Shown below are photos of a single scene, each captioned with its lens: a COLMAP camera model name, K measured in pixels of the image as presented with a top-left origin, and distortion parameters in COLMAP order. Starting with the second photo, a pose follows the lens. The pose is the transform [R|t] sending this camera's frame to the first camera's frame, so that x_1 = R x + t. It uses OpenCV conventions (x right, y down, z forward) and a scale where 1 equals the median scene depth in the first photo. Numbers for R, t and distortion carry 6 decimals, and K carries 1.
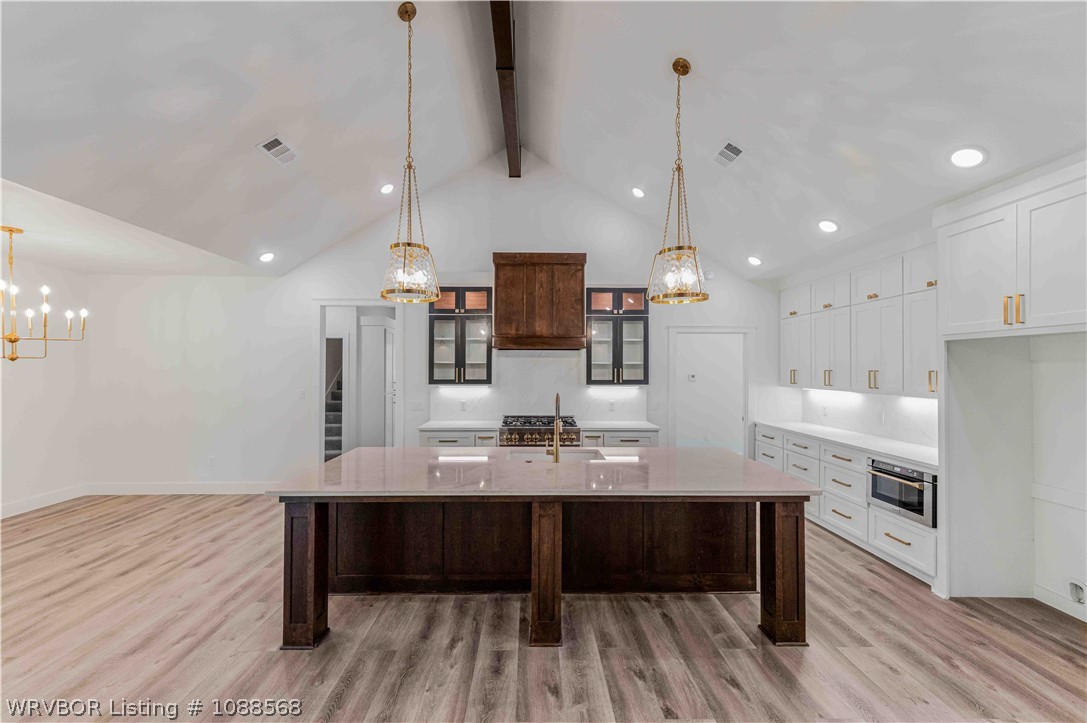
lens RADIAL K [[430.9, 0, 540.3], [0, 430.9, 364.0], [0, 0, 1]] dist [0.009842, -0.000020]
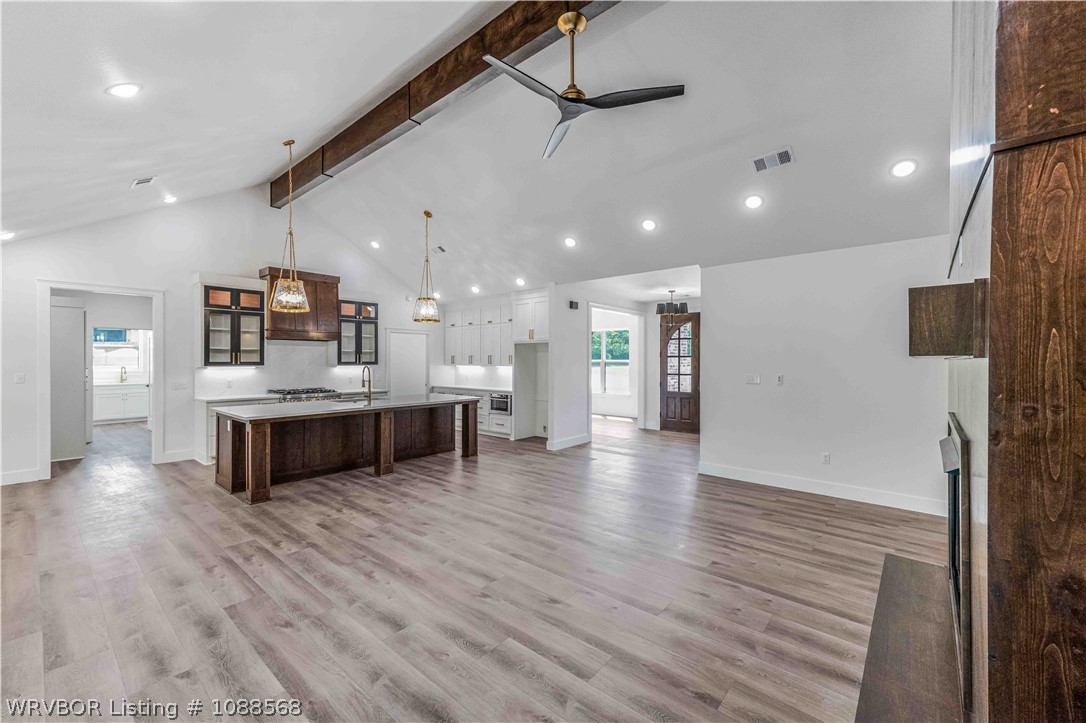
lens RADIAL K [[430.5, 0, 539.8], [0, 430.5, 364.0], [0, 0, 1]] dist [0.009842, -0.000020]
pose [[0.675533, -0.008196, 0.737284, -0.607155], [-0.006744, 0.999828, 0.017294, 0.016337], [-0.737299, -0.016655, 0.675362, -0.600463]]
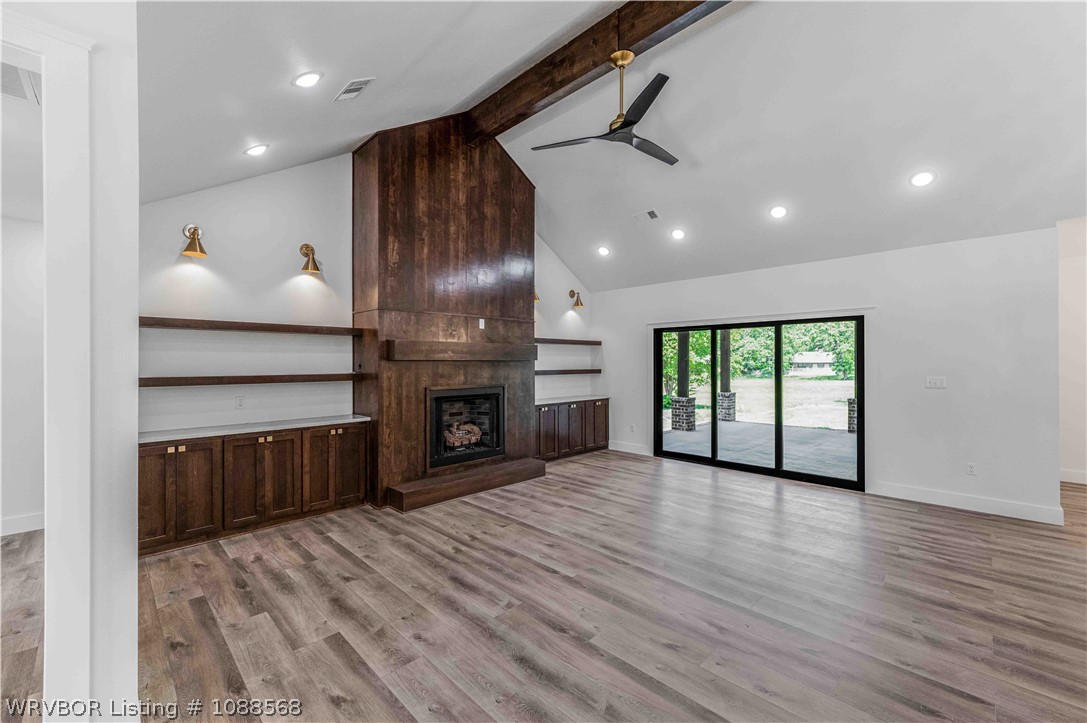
lens RADIAL K [[430.9, 0, 540.3], [0, 430.9, 364.0], [0, 0, 1]] dist [0.009842, -0.000020]
pose [[-0.720527, -0.002472, -0.693422, 0.706712], [0.005459, 0.999942, -0.009237, 0.034668], [0.693405, -0.010441, -0.720472, 0.379417]]
